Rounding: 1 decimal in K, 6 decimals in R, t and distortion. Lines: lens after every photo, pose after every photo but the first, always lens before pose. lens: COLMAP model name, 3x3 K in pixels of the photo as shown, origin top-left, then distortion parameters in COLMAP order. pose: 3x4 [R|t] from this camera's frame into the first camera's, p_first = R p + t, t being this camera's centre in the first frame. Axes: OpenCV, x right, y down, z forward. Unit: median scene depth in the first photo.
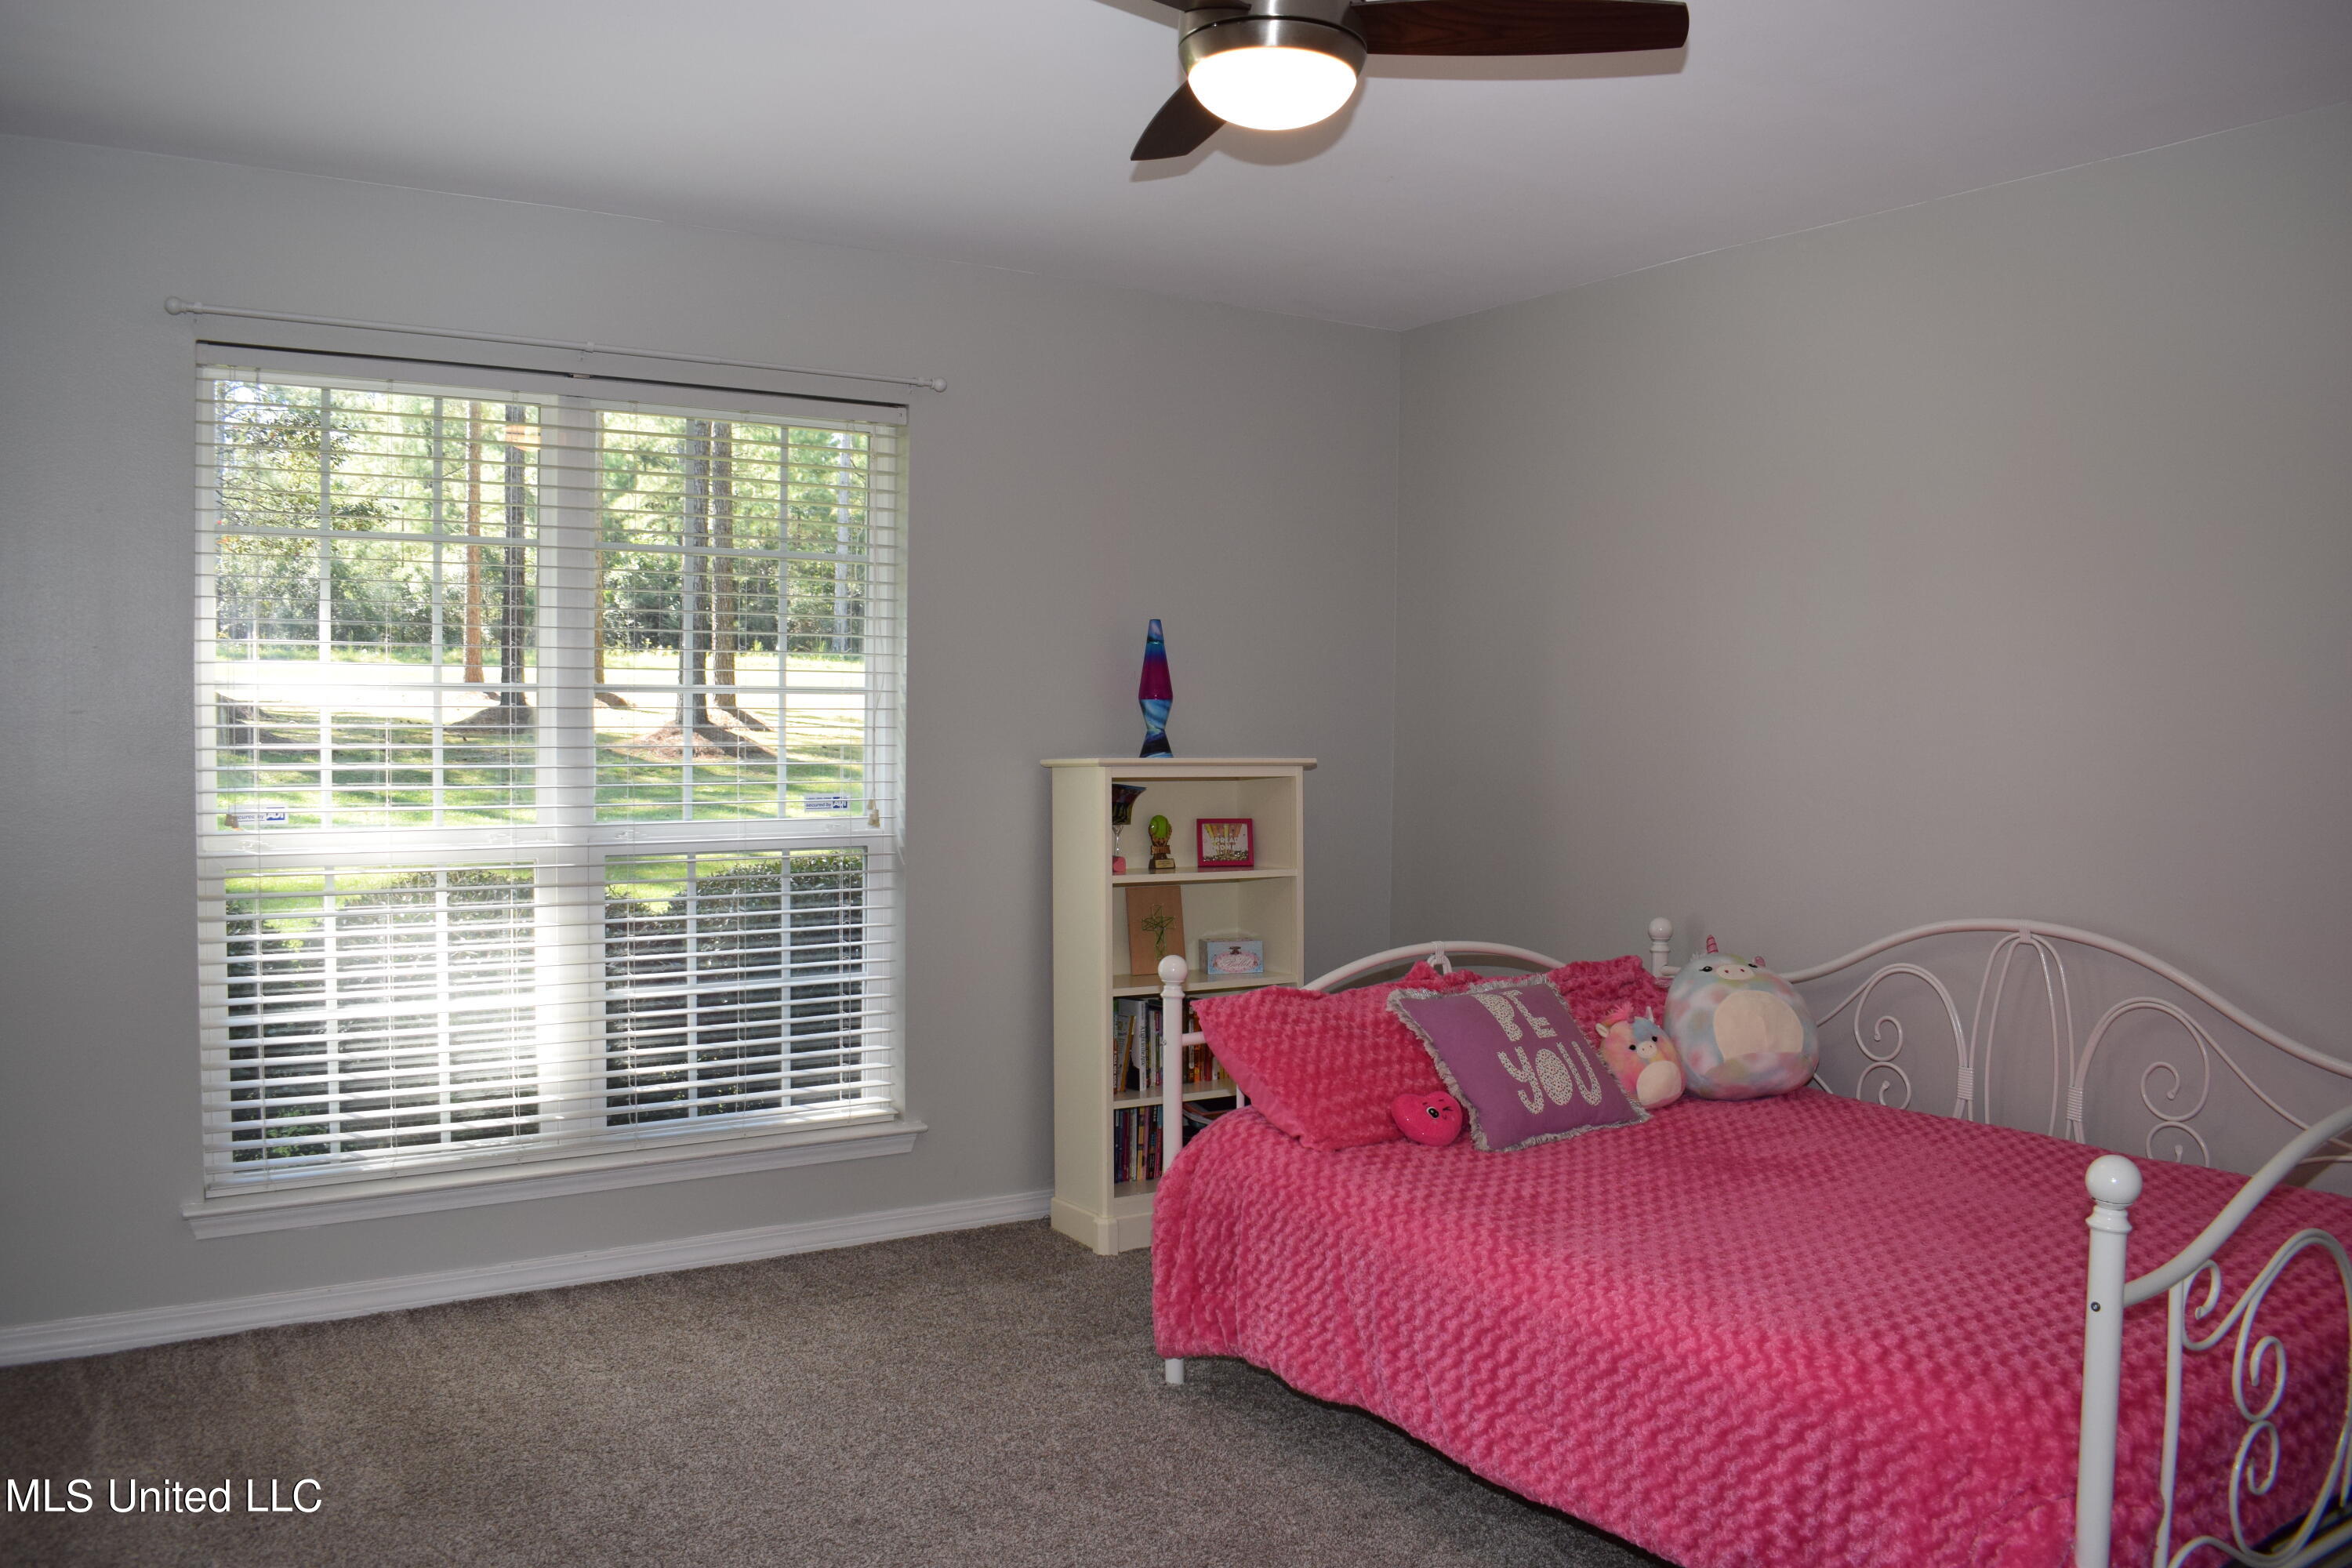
lens RADIAL K [[1851.5, 0, 1186.3], [0, 1851.5, 791.8], [0, 0, 1]] dist [-0.091285, 0.008854]
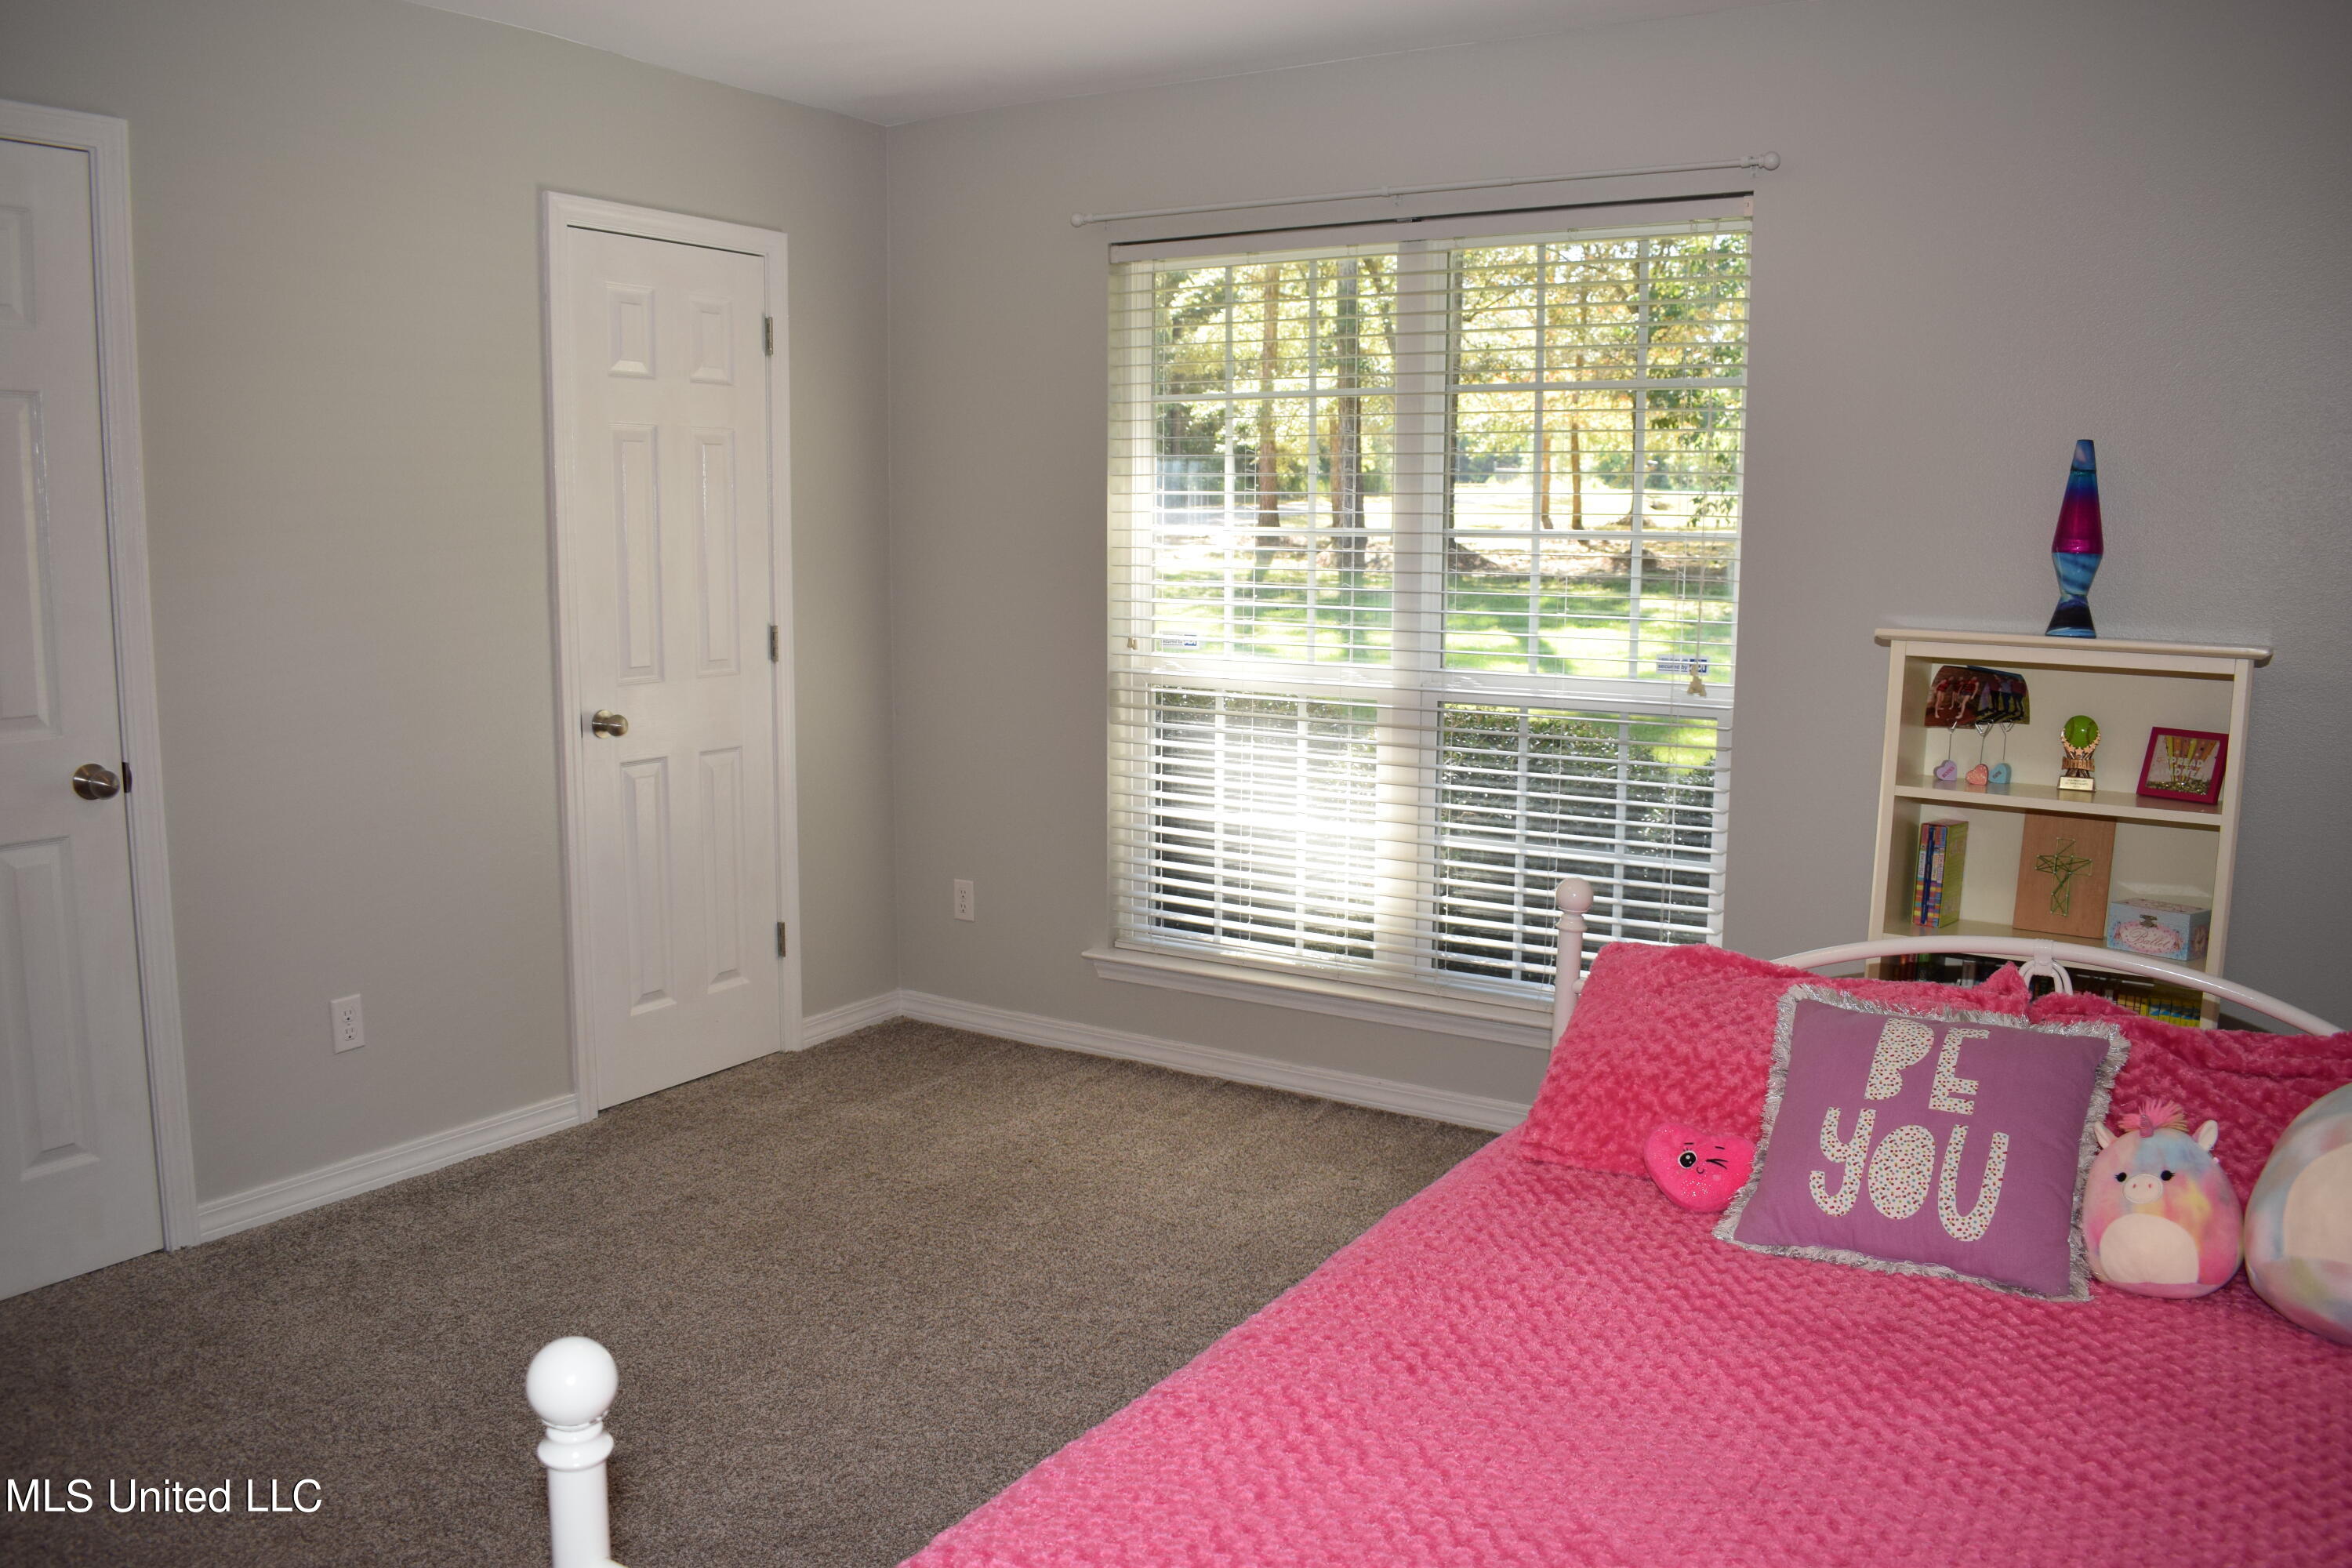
lens RADIAL K [[1813.4, 0, 1176.6], [0, 1813.4, 854.7], [0, 0, 1]] dist [-0.108253, 0.000332]
pose [[0.417653, 0.153194, -0.895599, 0.527634], [-0.044286, 0.987945, 0.148337, -0.022770], [0.907527, -0.022291, 0.419402, 0.461825]]
